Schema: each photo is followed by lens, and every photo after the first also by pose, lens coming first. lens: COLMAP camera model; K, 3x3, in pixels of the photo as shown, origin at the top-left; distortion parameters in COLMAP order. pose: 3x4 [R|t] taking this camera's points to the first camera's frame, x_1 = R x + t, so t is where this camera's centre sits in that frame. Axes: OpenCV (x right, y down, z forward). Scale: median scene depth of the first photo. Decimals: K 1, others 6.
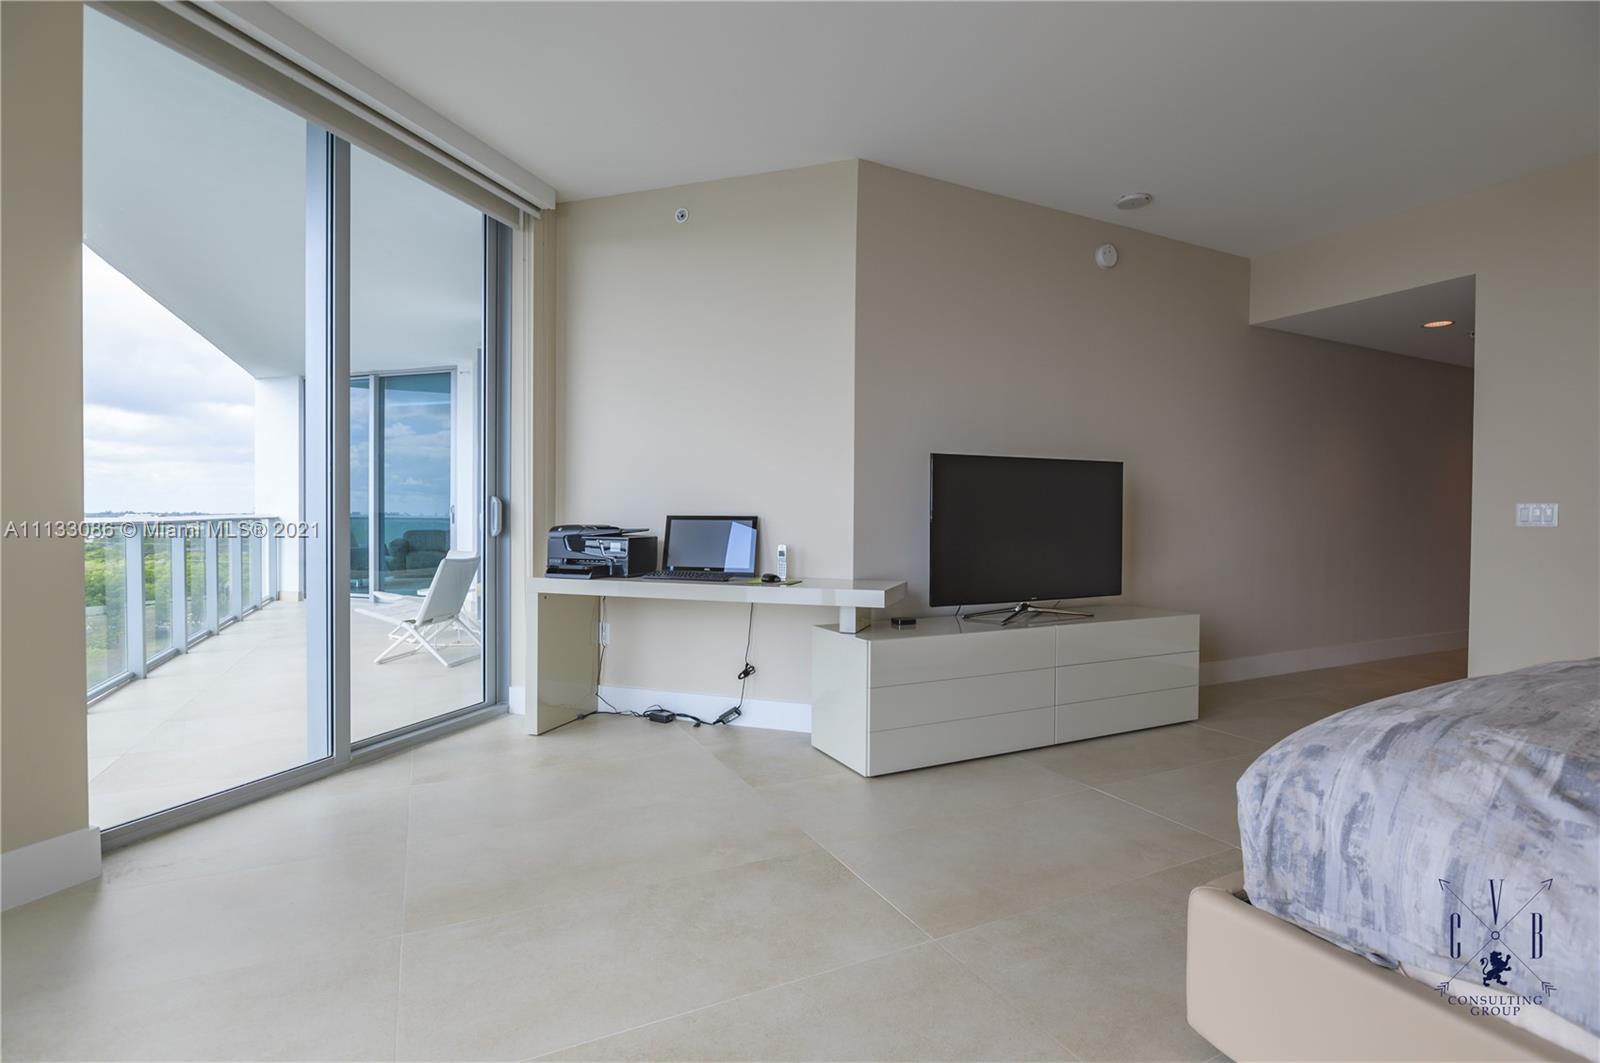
lens RADIAL K [[754.3, 0, 802.5], [0, 754.3, 531.0], [0, 0, 1]] dist [-0.015552, -0.000230]
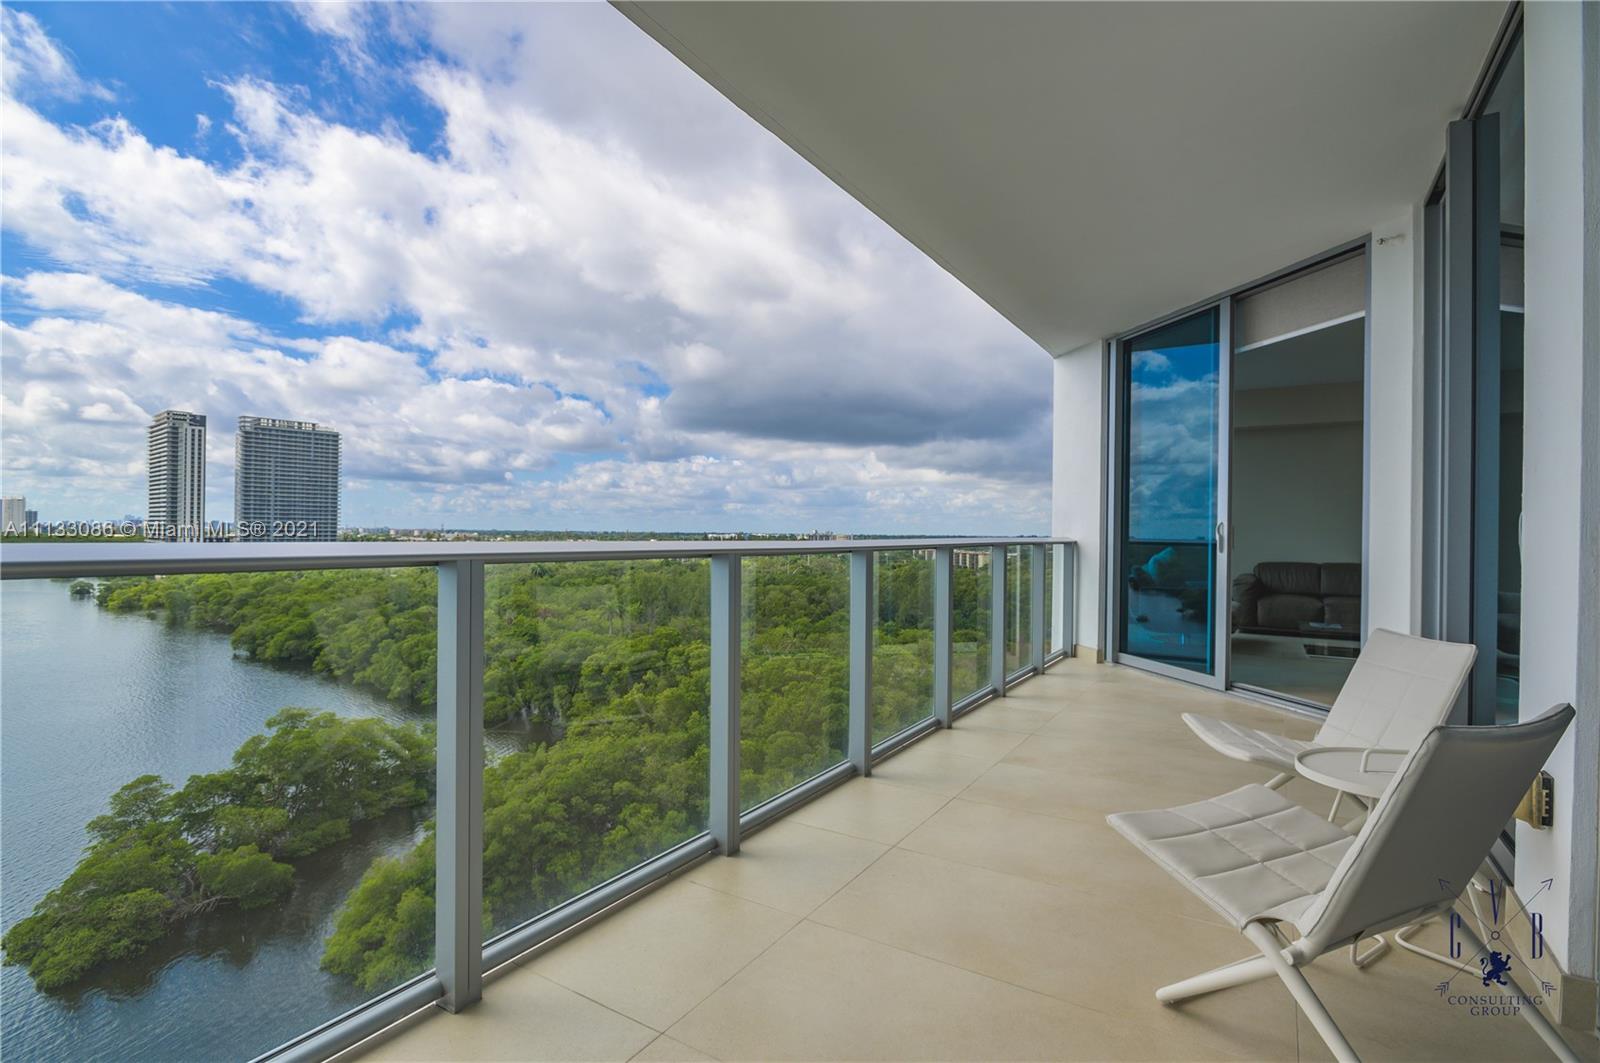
lens RADIAL K [[754.3, 0, 802.5], [0, 754.3, 531.0], [0, 0, 1]] dist [-0.015552, -0.000230]
pose [[0.506575, -0.010955, -0.862126, -0.232078], [-0.015192, 0.999651, -0.021630, -0.009292], [0.862062, 0.024054, 0.506231, 0.440999]]
